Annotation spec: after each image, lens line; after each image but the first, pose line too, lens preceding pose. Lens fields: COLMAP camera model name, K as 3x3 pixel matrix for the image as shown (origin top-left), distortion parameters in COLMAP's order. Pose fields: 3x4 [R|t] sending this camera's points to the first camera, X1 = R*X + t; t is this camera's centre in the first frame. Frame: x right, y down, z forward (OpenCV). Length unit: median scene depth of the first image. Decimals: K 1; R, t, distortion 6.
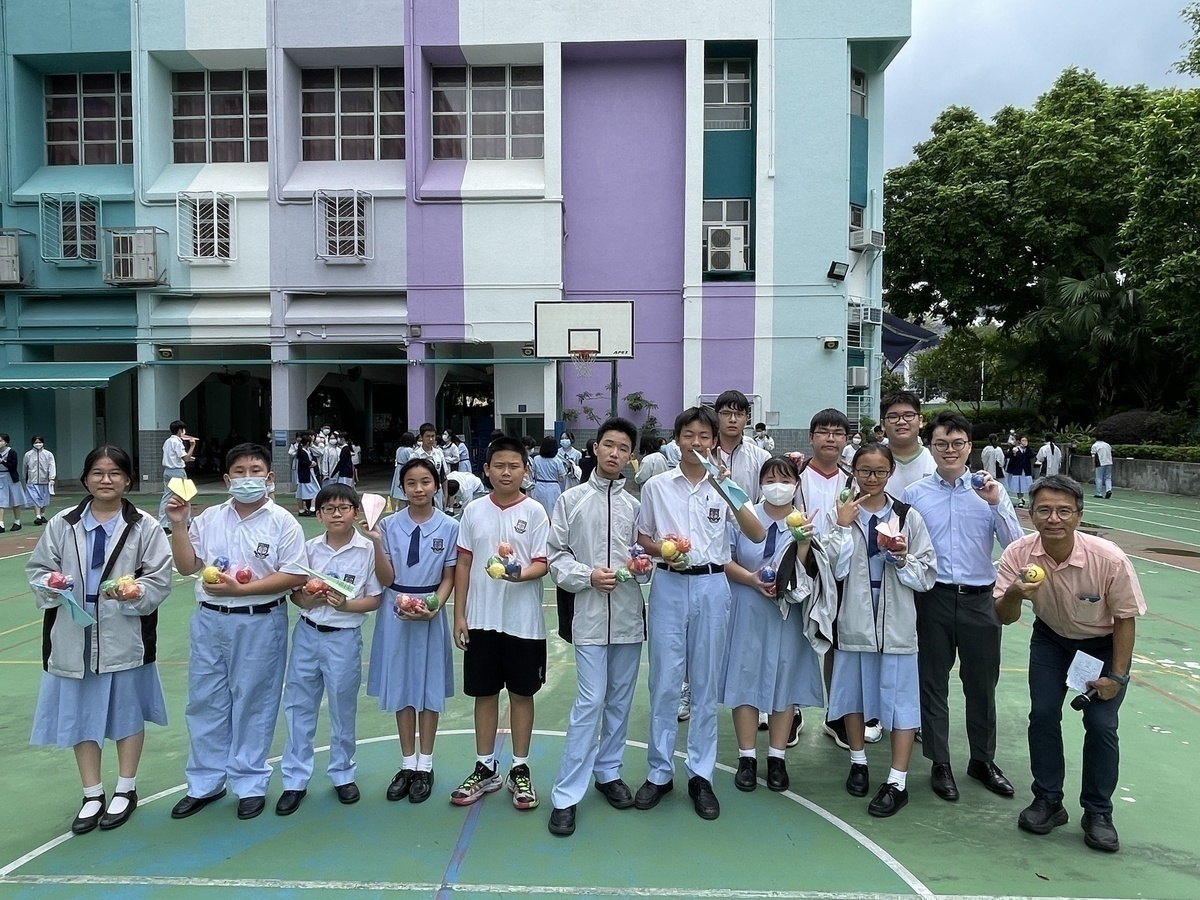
lens RADIAL K [[777.5, 0, 602.8], [0, 777.5, 457.6], [0, 0, 1]] dist [0.000497, -0.007591]
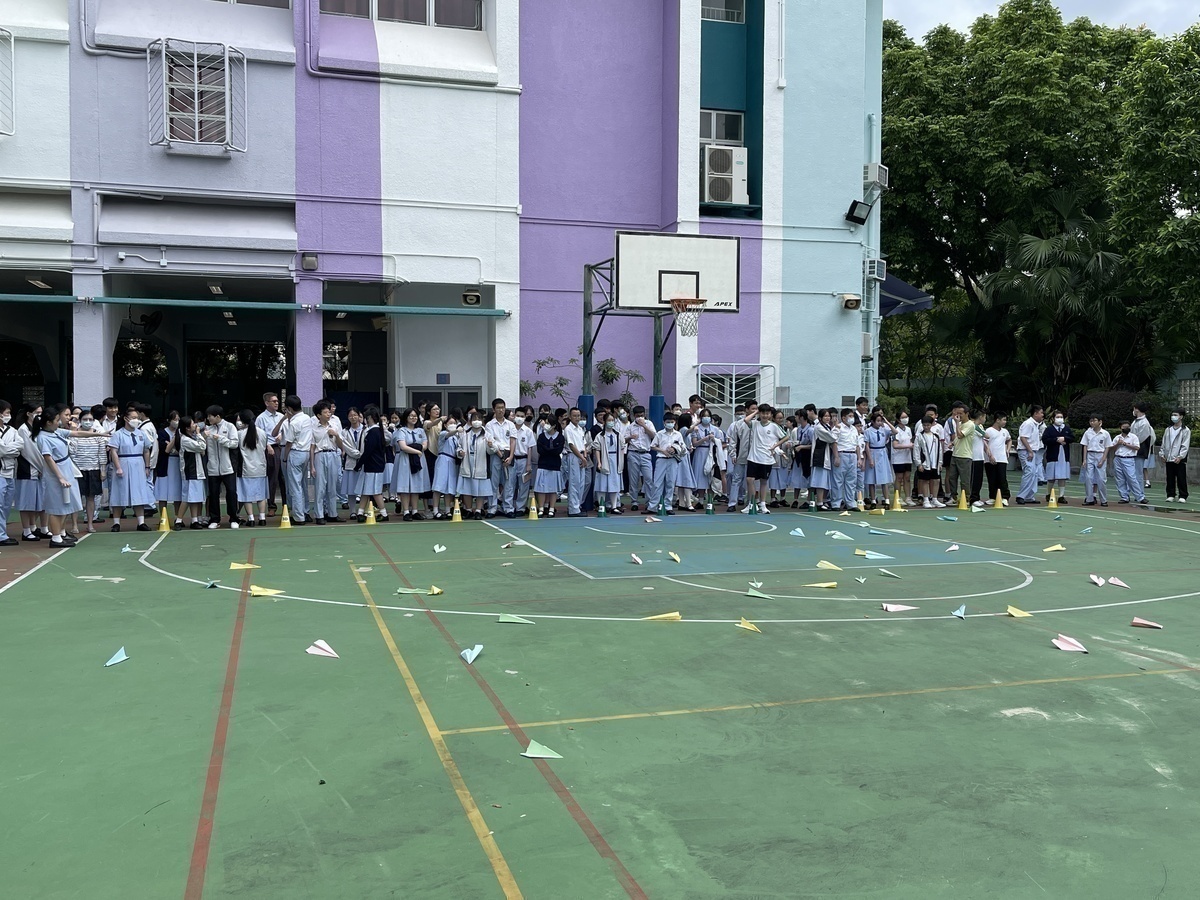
lens RADIAL K [[1082.2, 0, 598.7], [0, 1082.2, 446.9], [0, 0, 1]] dist [0.022396, -0.009286]
pose [[0.948176, -0.006808, 0.317674, -0.302735], [0.009756, 0.999923, -0.007689, 0.008738], [-0.317597, 0.010390, 0.948169, 0.020522]]
